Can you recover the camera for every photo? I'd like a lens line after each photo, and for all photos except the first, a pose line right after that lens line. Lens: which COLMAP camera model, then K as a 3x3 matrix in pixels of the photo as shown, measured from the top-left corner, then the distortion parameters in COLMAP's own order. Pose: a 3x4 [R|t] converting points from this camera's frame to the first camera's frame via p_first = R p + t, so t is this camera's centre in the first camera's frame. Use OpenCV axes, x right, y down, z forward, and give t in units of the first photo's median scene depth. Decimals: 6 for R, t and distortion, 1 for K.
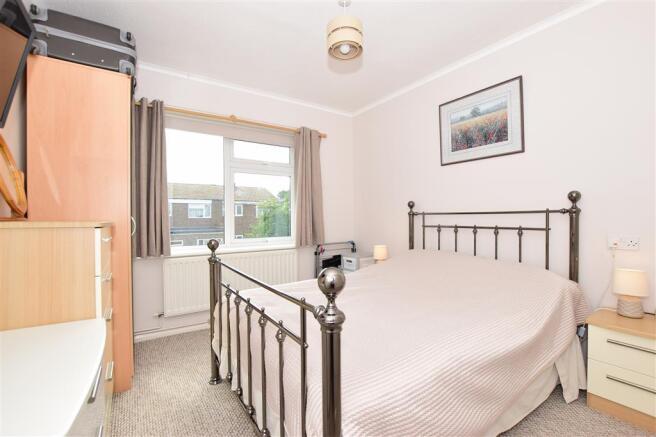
lens RADIAL K [[285.0, 0, 328.0], [0, 285.0, 218.5], [0, 0, 1]] dist [-0.030491, -0.000151]
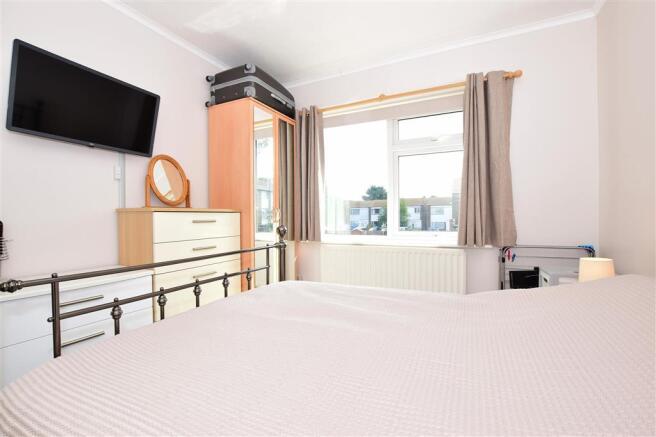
lens RADIAL K [[285.0, 0, 328.0], [0, 285.0, 218.5], [0, 0, 1]] dist [-0.030491, -0.000151]
pose [[0.507516, 0.012608, -0.861550, 0.326490], [0.009767, 0.999745, 0.020383, 0.011933], [0.861587, -0.018759, 0.507264, 0.341311]]
